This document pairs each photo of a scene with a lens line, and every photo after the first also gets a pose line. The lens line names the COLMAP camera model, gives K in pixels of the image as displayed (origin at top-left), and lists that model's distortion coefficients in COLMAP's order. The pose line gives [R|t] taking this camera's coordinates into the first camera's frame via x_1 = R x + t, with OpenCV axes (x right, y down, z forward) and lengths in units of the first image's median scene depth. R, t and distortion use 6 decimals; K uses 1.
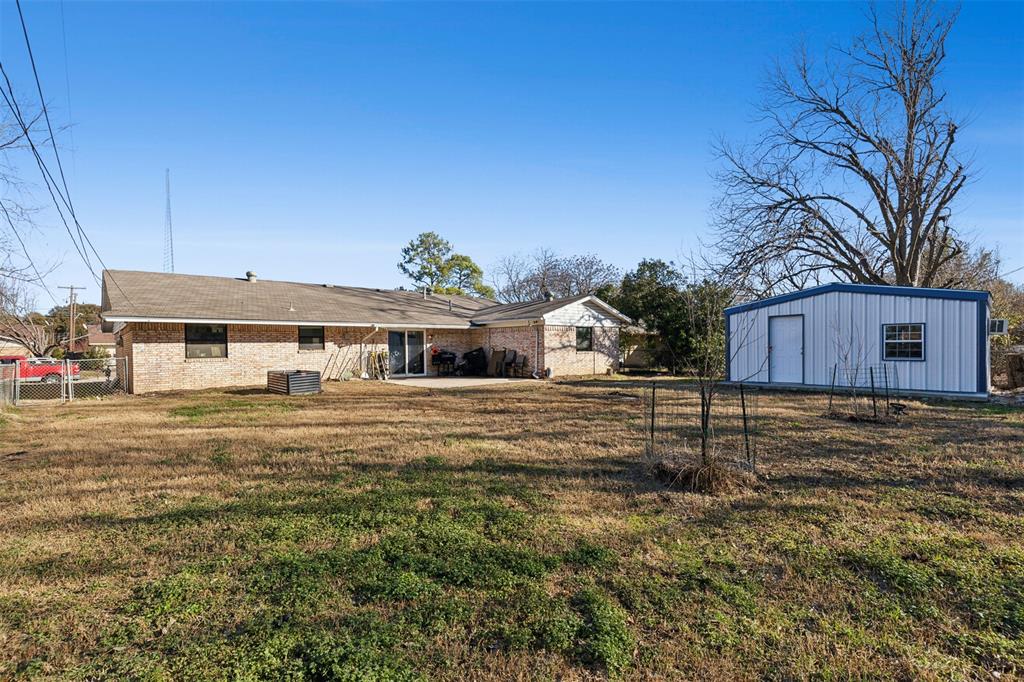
lens RADIAL K [[475.3, 0, 517.0], [0, 475.3, 355.6], [0, 0, 1]] dist [0.011688, -0.003069]
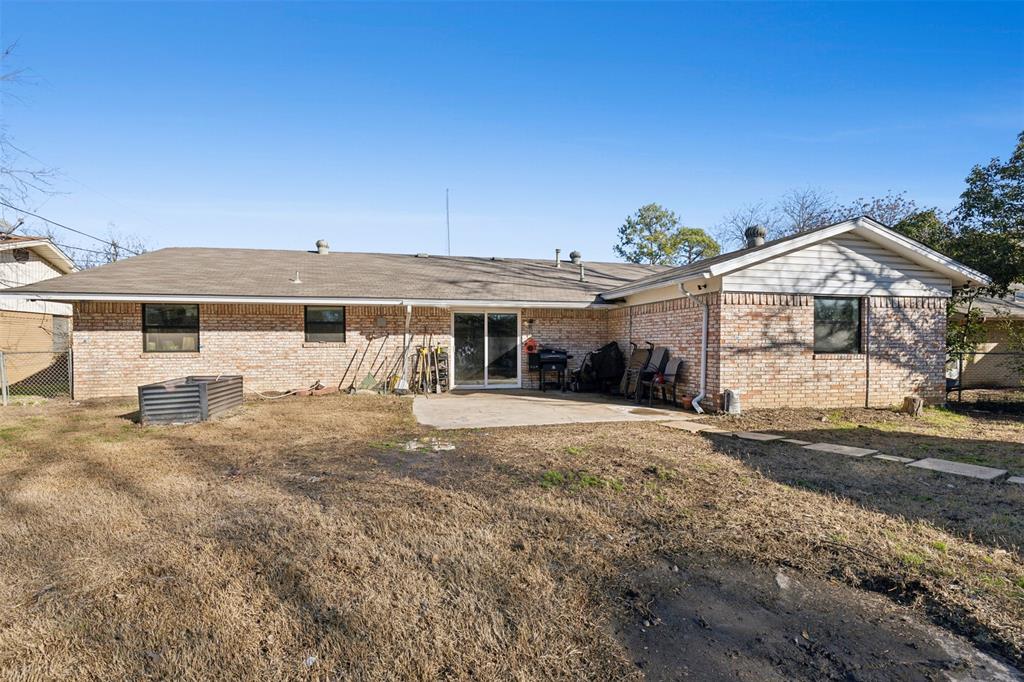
lens RADIAL K [[475.3, 0, 524.4], [0, 475.3, 351.8], [0, 0, 1]] dist [0.011688, -0.003069]
pose [[0.869644, 0.019624, -0.493289, 0.110664], [-0.019674, 0.999793, 0.005090, -0.007603], [0.493287, 0.005278, 0.869850, 0.497285]]
